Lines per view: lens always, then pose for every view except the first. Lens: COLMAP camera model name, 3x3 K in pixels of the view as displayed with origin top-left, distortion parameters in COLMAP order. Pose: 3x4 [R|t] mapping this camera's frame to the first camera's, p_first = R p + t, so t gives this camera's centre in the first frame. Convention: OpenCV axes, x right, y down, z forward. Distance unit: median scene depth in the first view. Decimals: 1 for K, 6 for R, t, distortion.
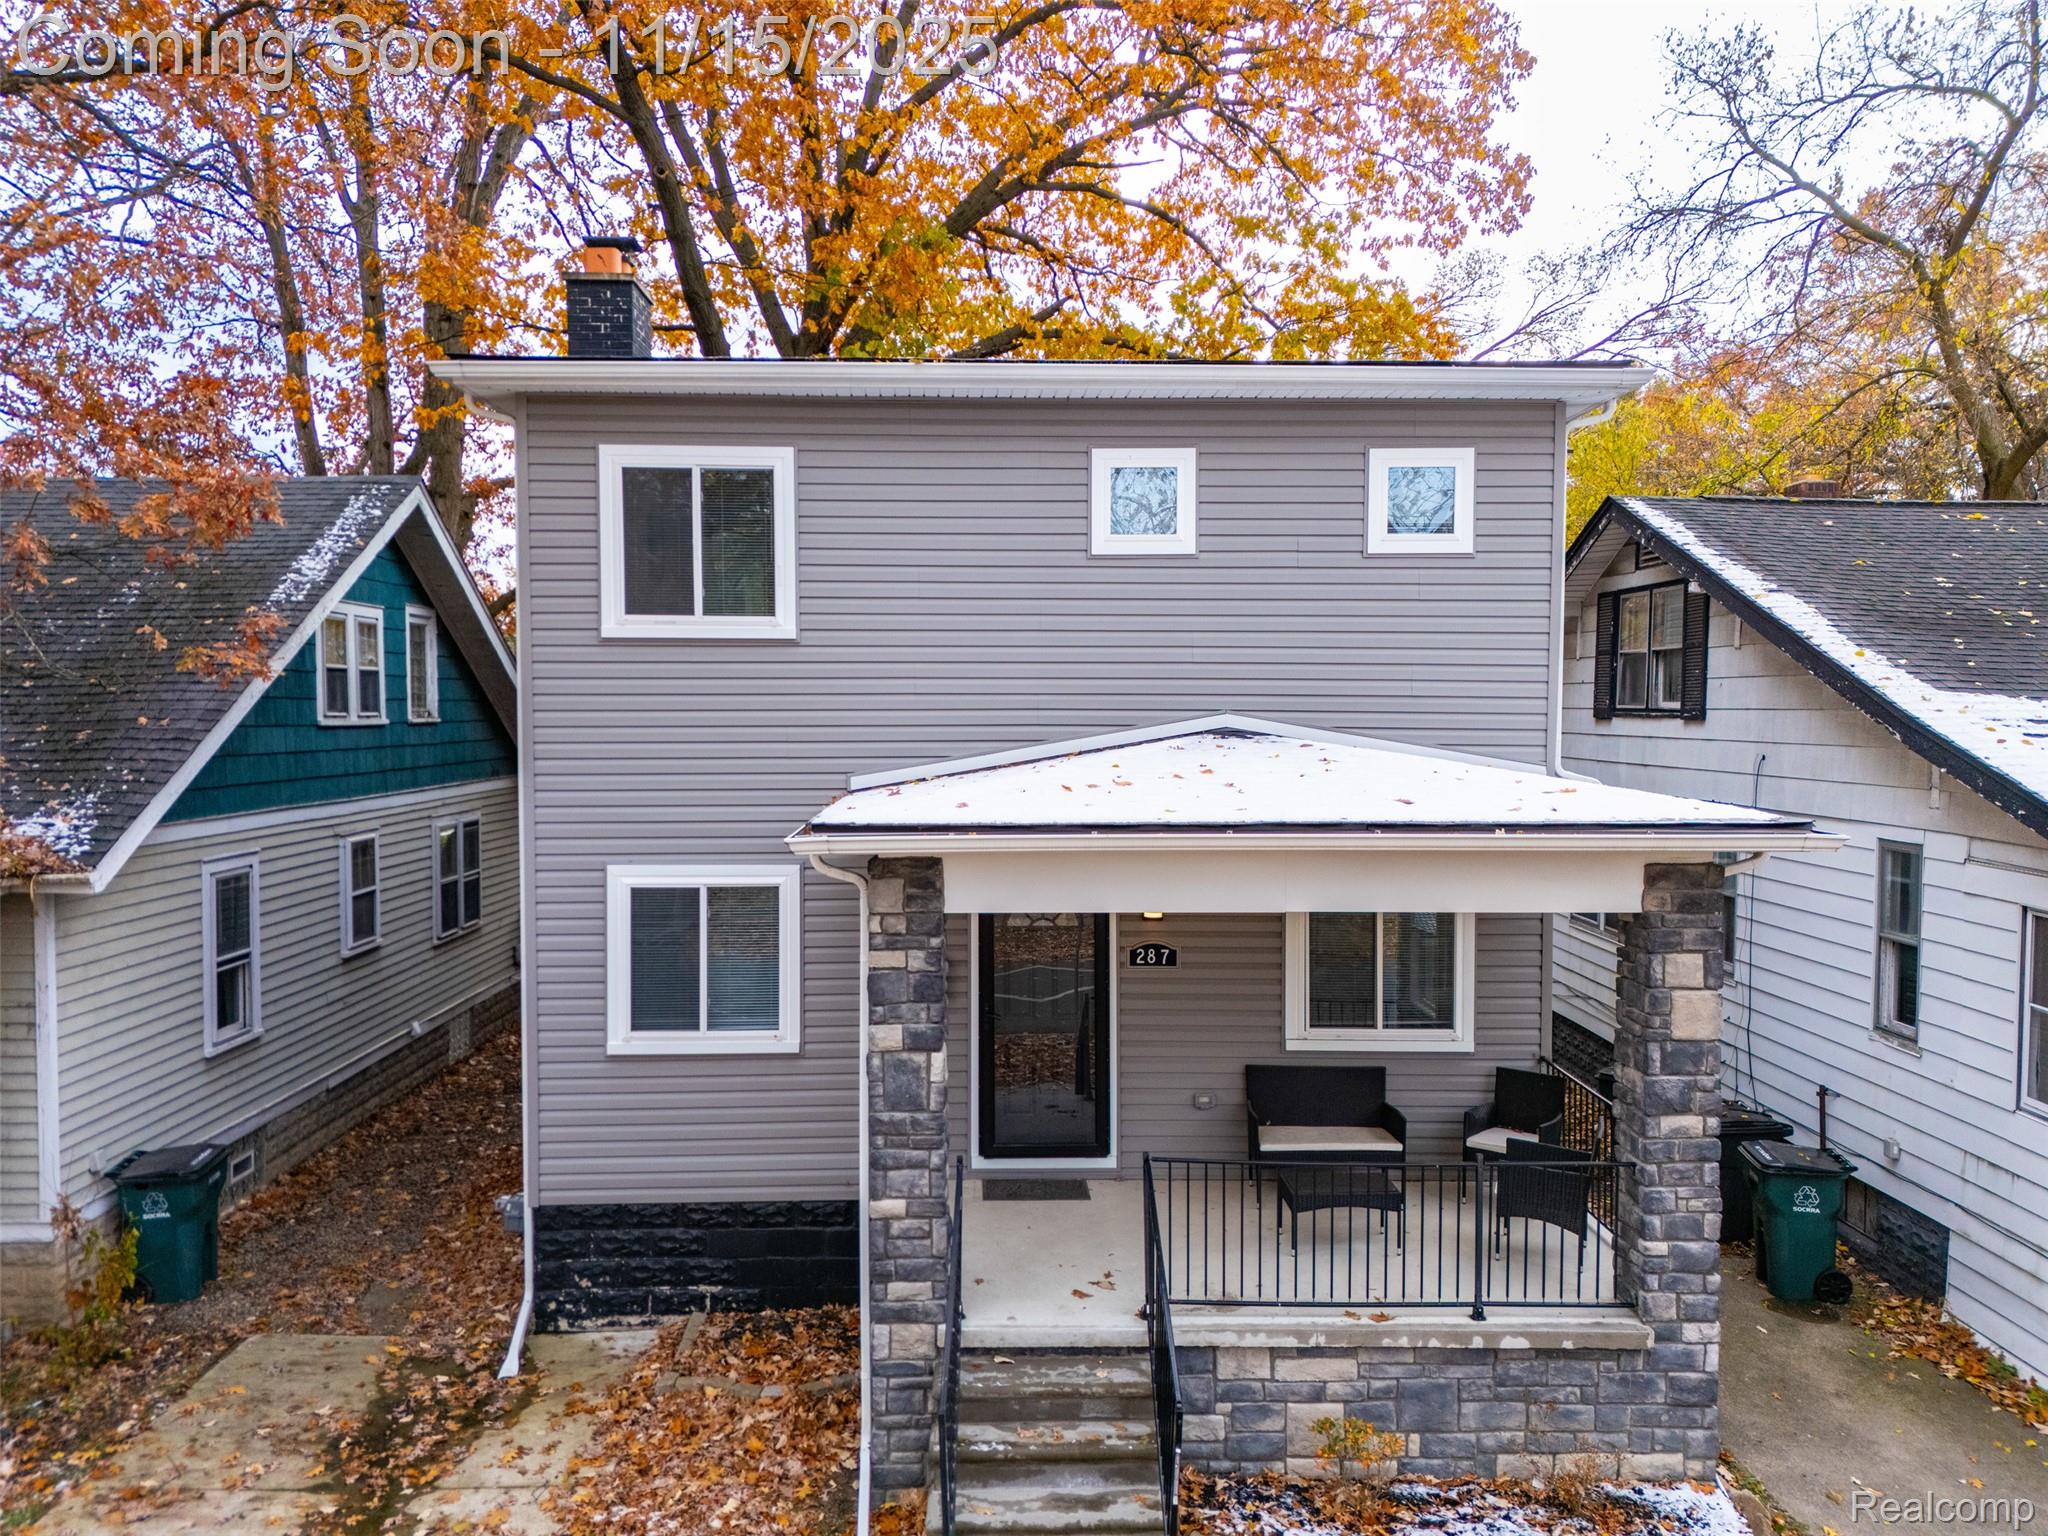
lens RADIAL K [[1479.5, 0, 1028.8], [0, 1479.5, 763.7], [0, 0, 1]] dist [0.075835, -0.064517]
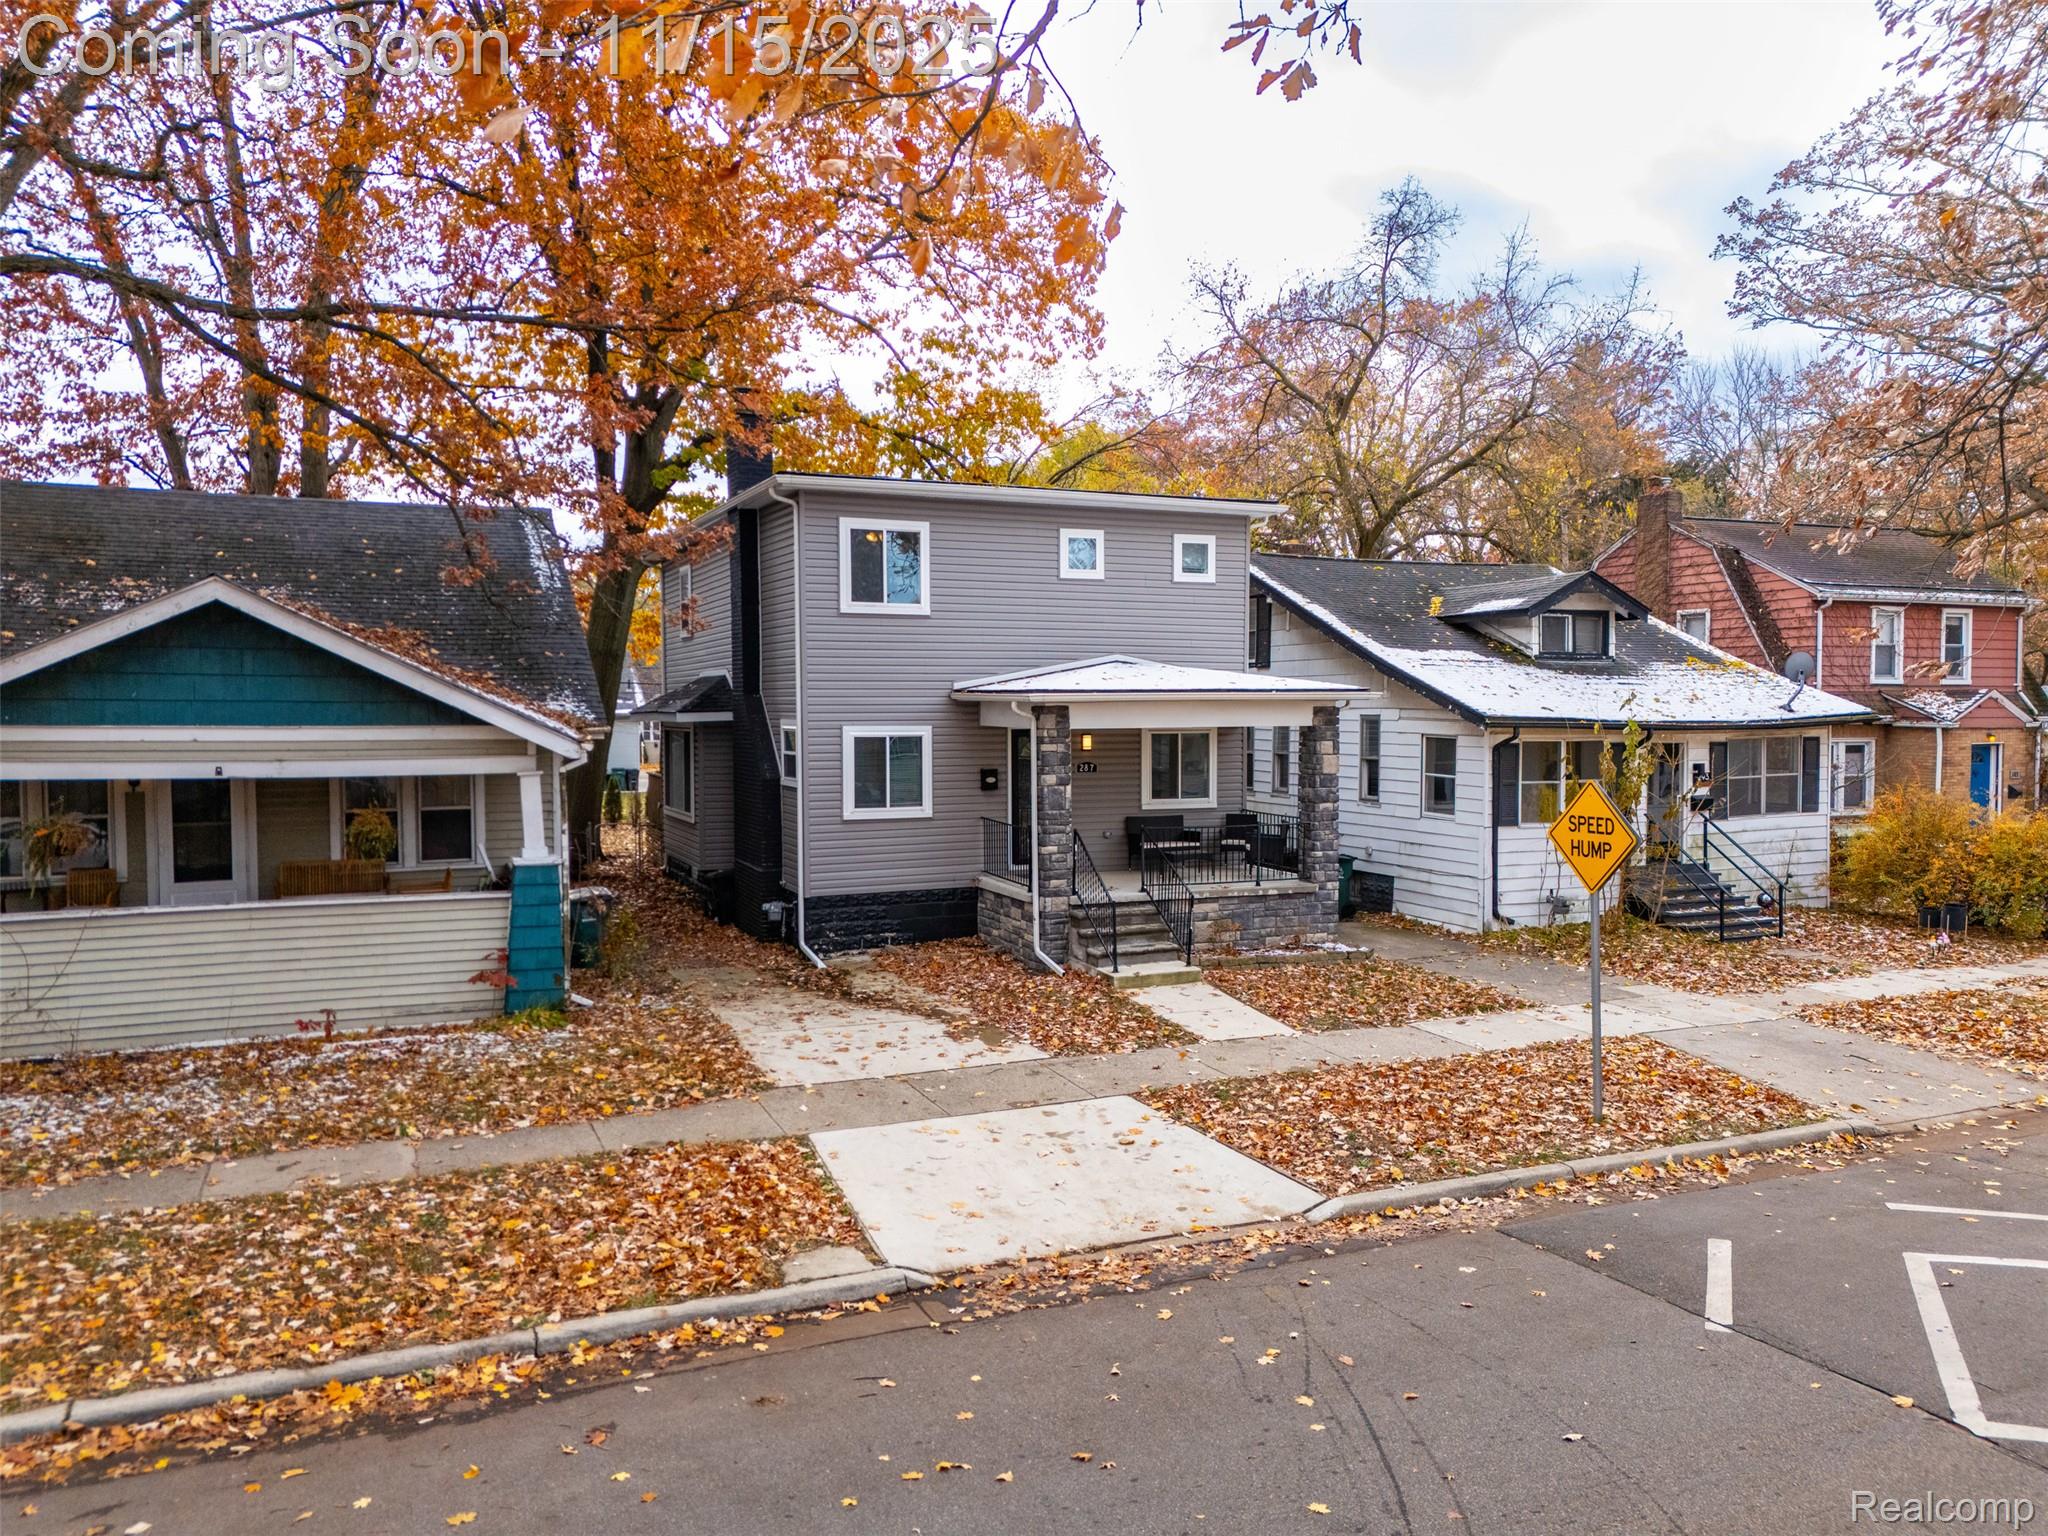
lens RADIAL K [[1479.5, 0, 1034.8], [0, 1479.5, 762.7], [0, 0, 1]] dist [0.075835, -0.064517]
pose [[0.924243, -0.018247, 0.381369, -0.809469], [0.017414, 0.999832, 0.005638, 0.111252], [-0.381408, 0.001430, 0.924406, -0.953077]]
